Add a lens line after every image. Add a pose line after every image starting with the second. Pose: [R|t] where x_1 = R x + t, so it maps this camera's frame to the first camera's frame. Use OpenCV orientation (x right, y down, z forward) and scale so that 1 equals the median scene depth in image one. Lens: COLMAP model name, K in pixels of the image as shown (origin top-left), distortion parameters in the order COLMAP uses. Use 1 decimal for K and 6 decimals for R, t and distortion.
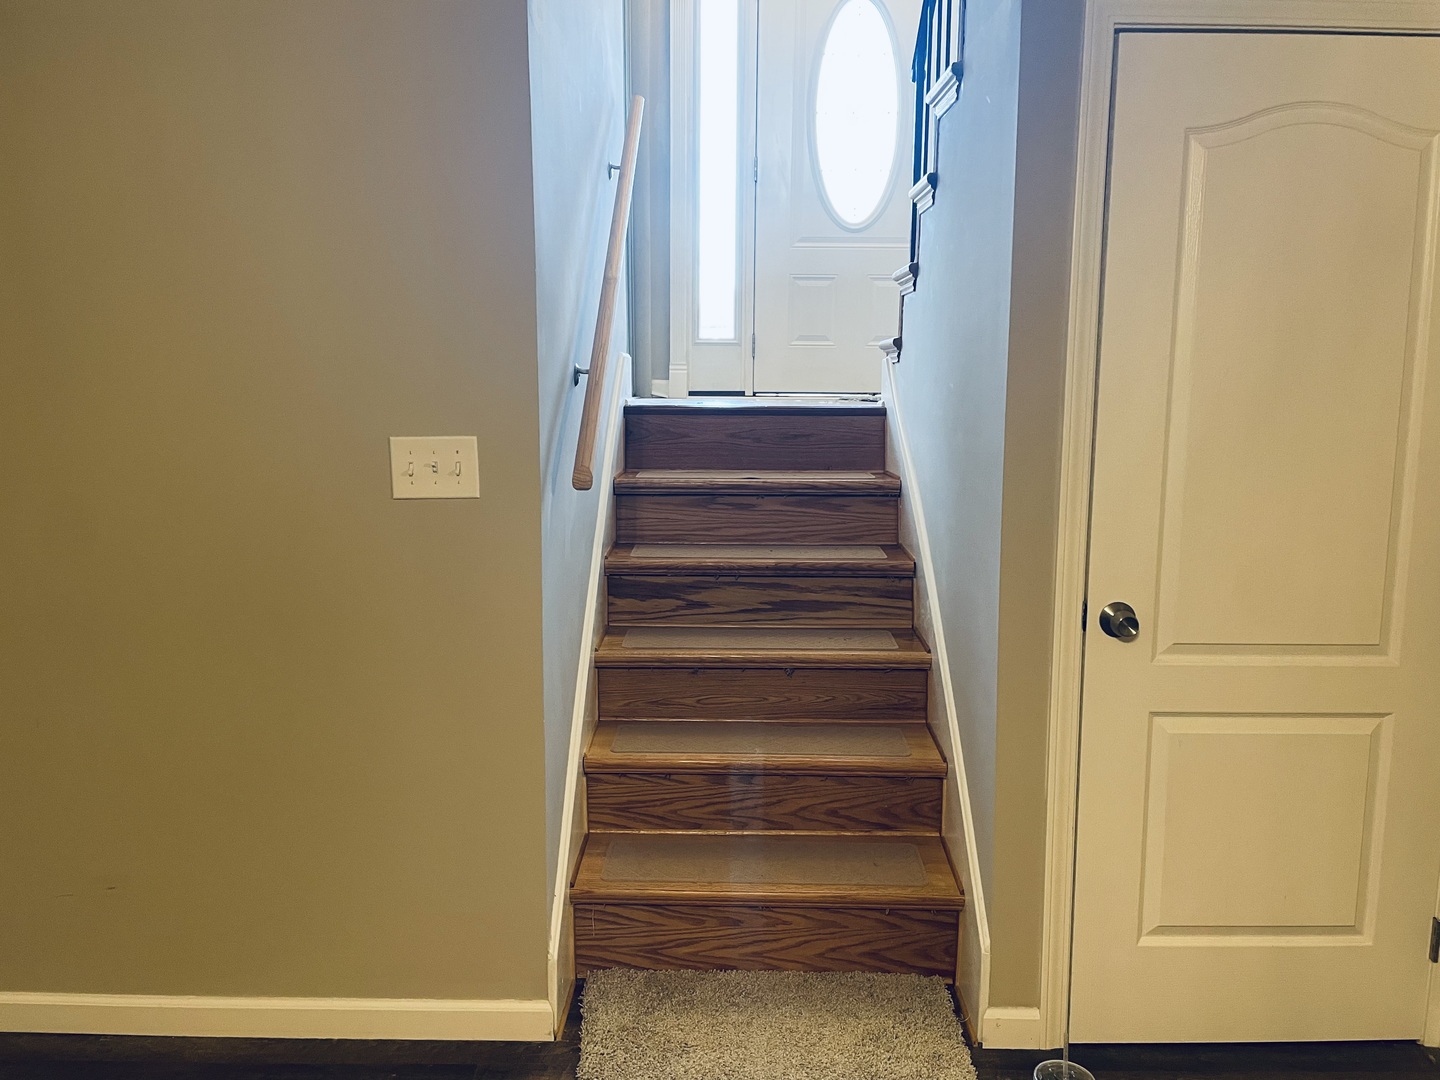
lens RADIAL K [[1084.7, 0, 729.8], [0, 1084.7, 530.8], [0, 0, 1]] dist [0.102664, -0.130493]
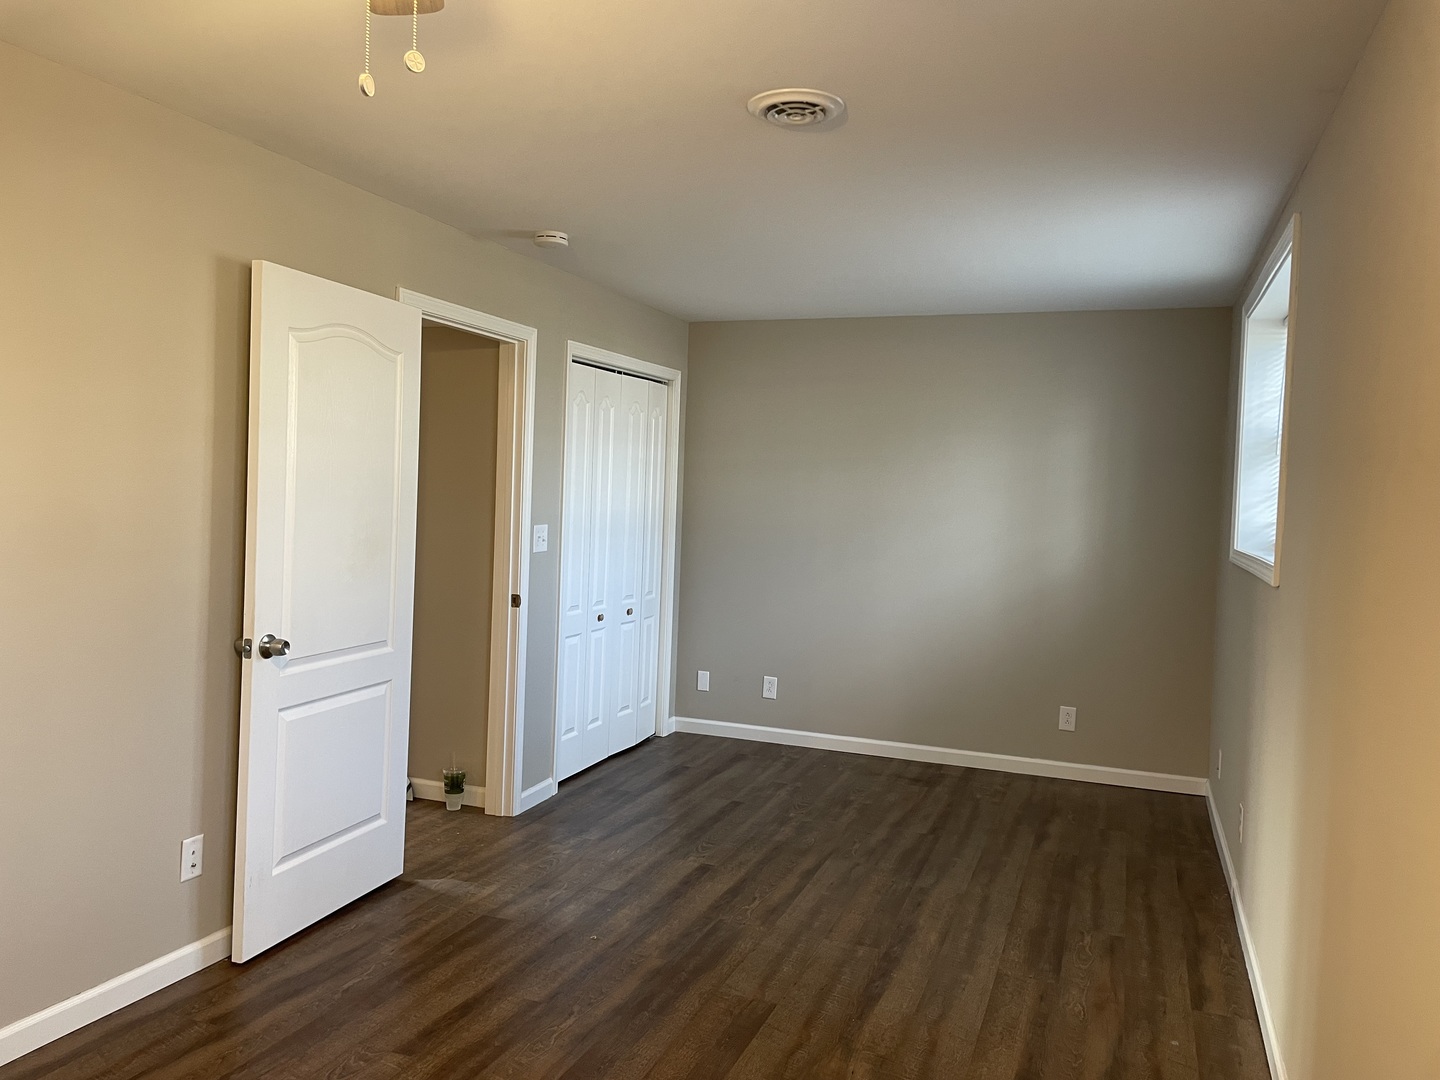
lens RADIAL K [[1084.7, 0, 729.8], [0, 1084.7, 530.8], [0, 0, 1]] dist [0.102664, -0.130493]
pose [[0.356536, -0.036980, 0.933550, -0.828055], [0.101496, 0.994836, 0.000644, -0.011738], [-0.928752, 0.094522, 0.358448, -0.119051]]
